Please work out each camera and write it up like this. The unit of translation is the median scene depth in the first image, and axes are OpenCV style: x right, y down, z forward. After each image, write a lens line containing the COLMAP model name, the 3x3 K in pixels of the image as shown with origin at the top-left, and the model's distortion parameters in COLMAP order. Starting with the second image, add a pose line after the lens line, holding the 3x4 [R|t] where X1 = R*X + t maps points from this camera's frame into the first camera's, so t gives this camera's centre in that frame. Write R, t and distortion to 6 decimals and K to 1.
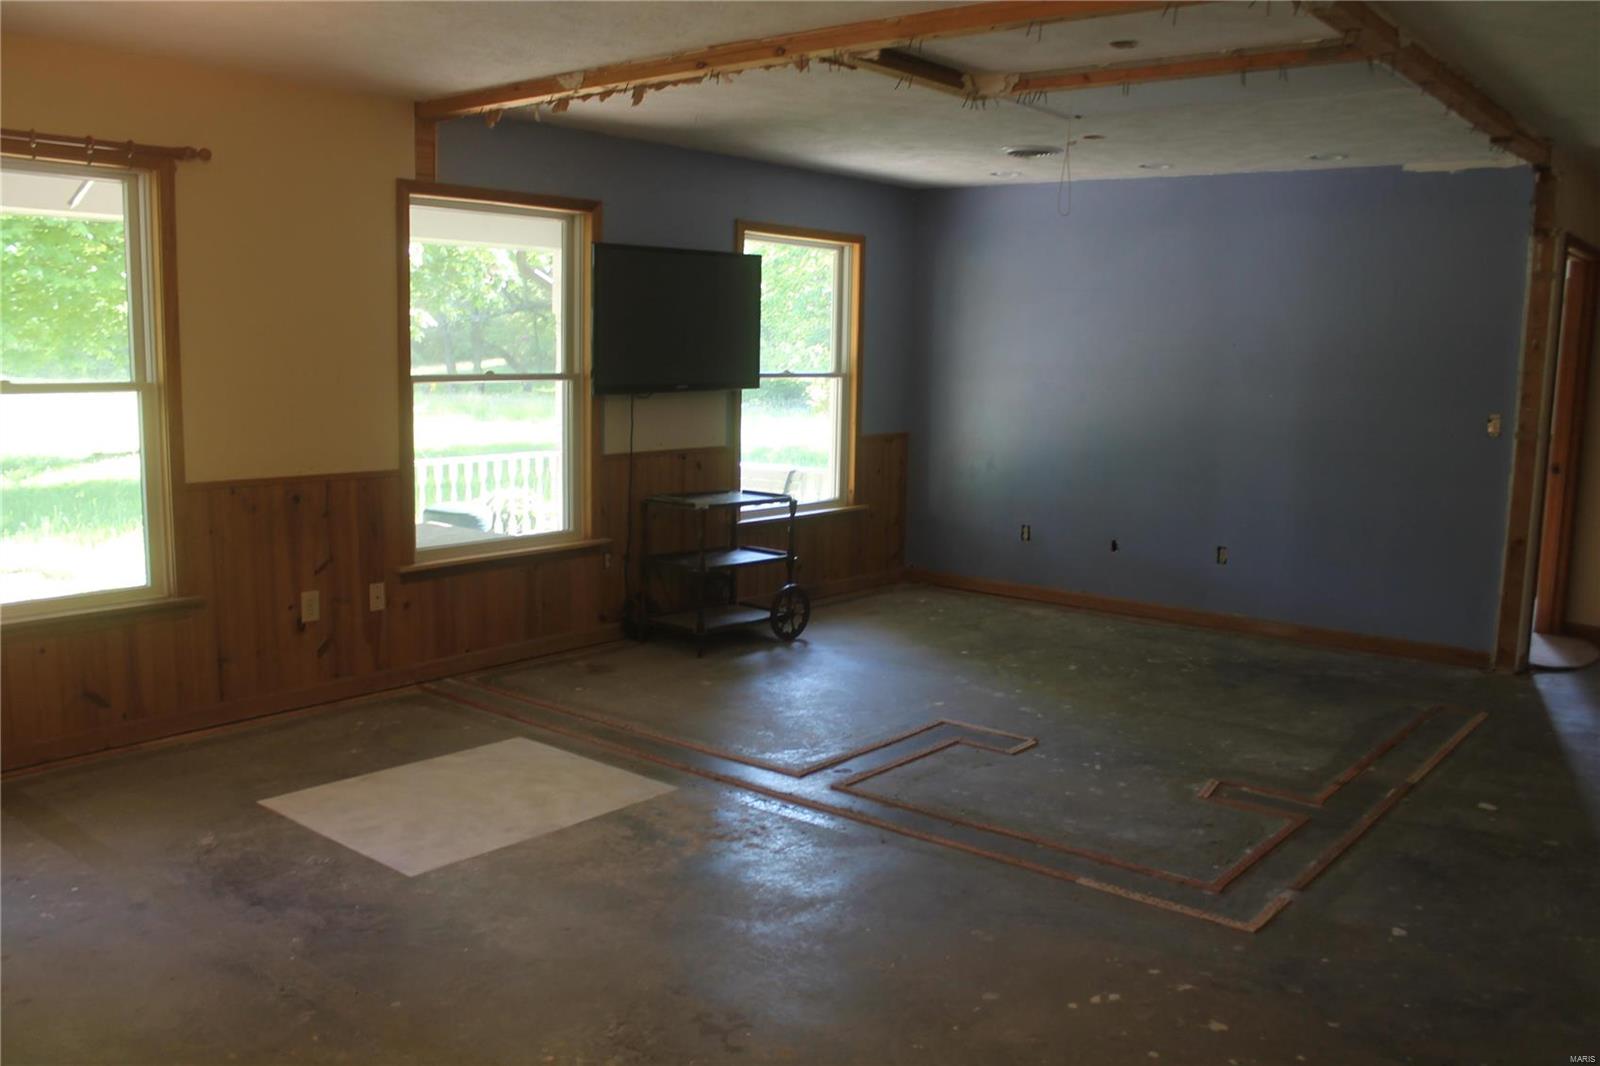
lens RADIAL K [[1340.8, 0, 799.3], [0, 1340.8, 529.9], [0, 0, 1]] dist [-0.097778, 0.029557]
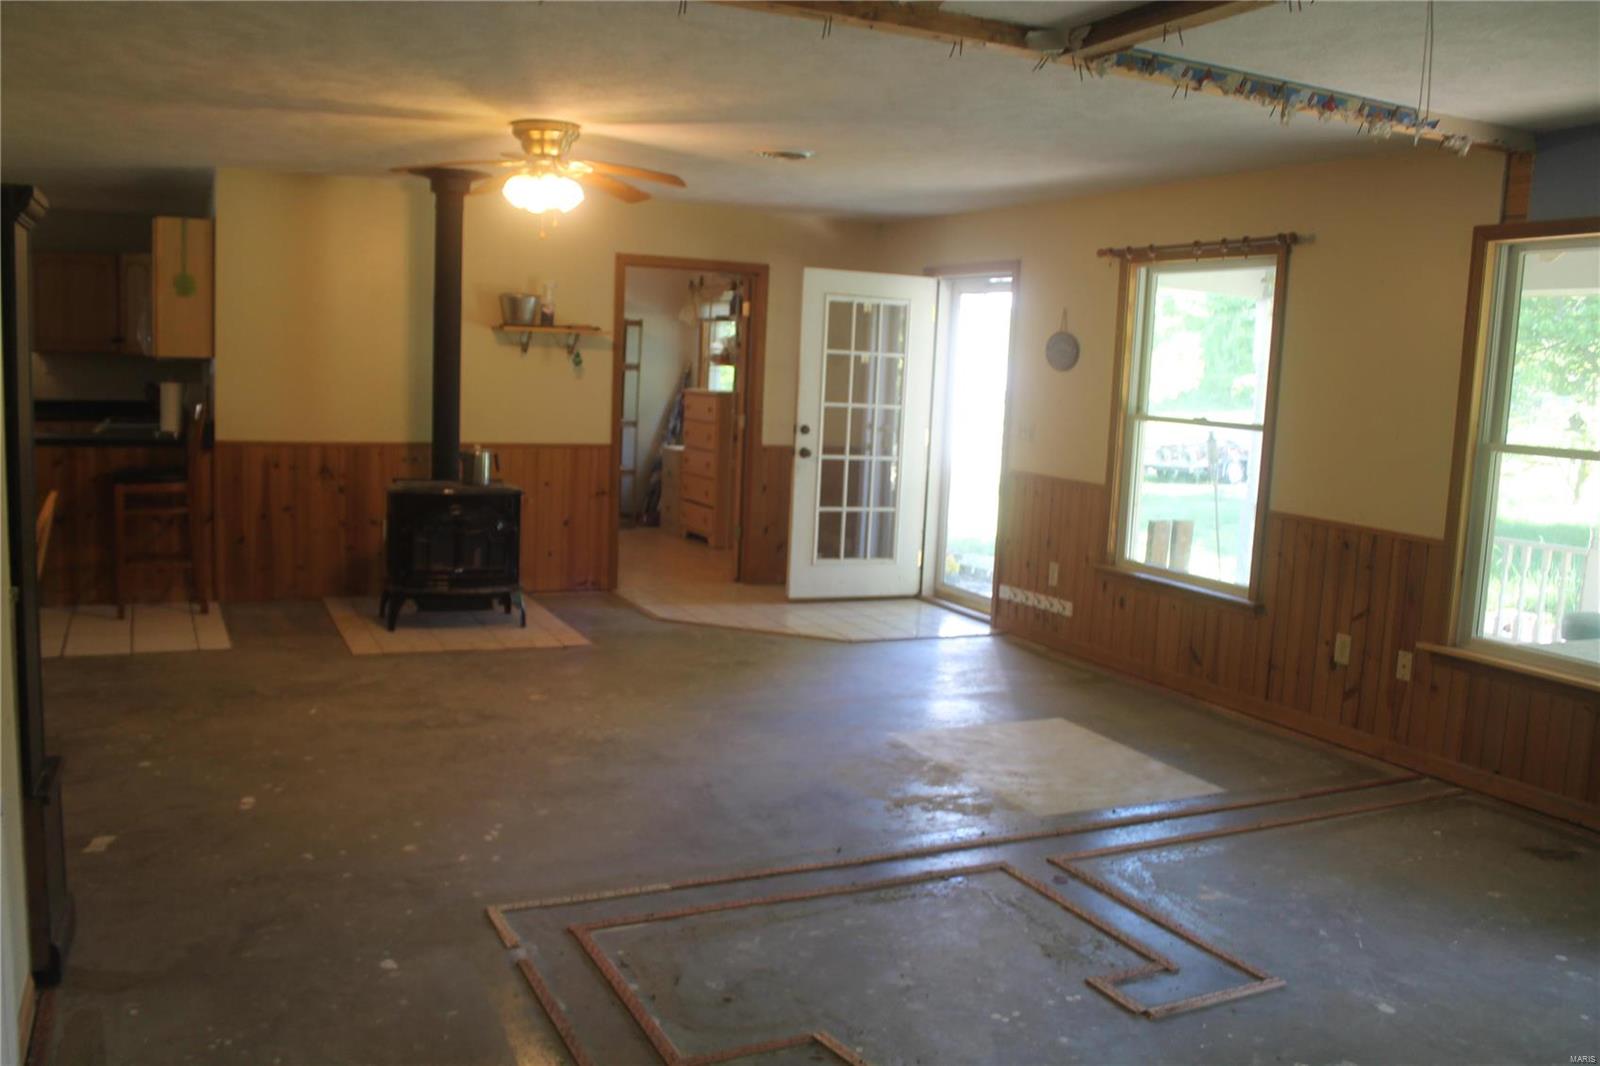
lens RADIAL K [[1340.8, 0, 797.4], [0, 1340.8, 539.3], [0, 0, 1]] dist [-0.097778, 0.029557]
pose [[-0.425050, 0.076978, -0.901891, 0.756076], [-0.176181, 0.970286, 0.165848, -0.124767], [0.887859, 0.229390, -0.398858, 1.022230]]
